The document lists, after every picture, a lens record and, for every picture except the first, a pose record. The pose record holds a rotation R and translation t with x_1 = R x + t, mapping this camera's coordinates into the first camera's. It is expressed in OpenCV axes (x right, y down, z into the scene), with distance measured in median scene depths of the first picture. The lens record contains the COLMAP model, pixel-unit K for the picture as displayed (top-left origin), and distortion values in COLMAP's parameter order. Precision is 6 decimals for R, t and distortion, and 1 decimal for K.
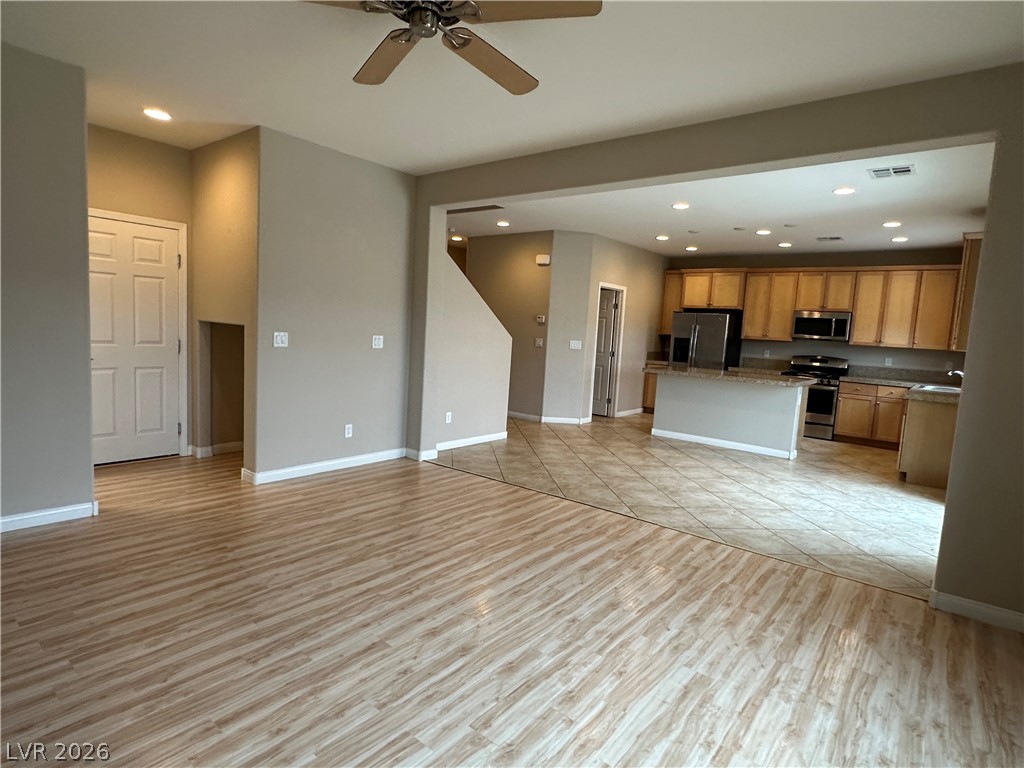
lens RADIAL K [[556.1, 0, 511.0], [0, 556.1, 385.9], [0, 0, 1]] dist [-0.002818, -0.000336]
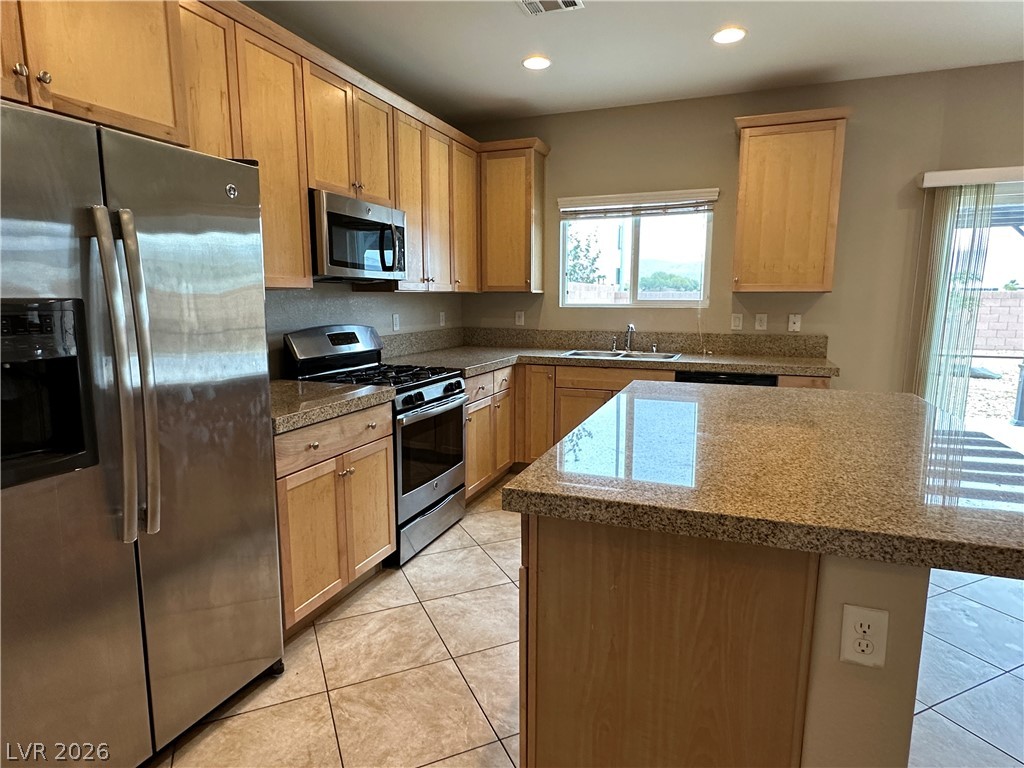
lens RADIAL K [[585.2, 0, 509.3], [0, 585.2, 386.7], [0, 0, 1]] dist [-0.005150, 0.001134]
pose [[-0.301537, -0.200950, 0.932038, 0.380908], [0.083168, 0.968268, 0.235668, -0.239053], [-0.949820, 0.148578, -0.275256, 2.496293]]
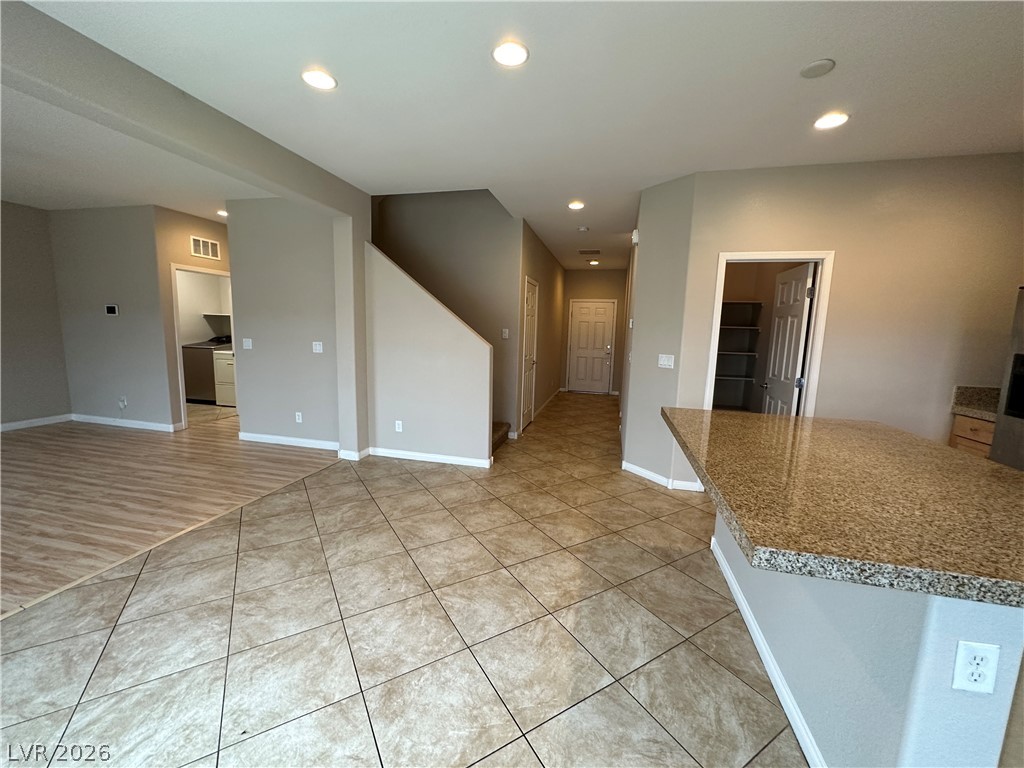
lens RADIAL K [[408.4, 0, 512.0], [0, 408.4, 384.0], [0, 0, 1]] dist [-0.002113, 0.000388]
pose [[0.421598, 0.075998, -0.903593, 1.095461], [-0.099309, 0.994357, 0.037296, -0.113924], [0.901329, 0.074011, 0.426766, 1.522540]]
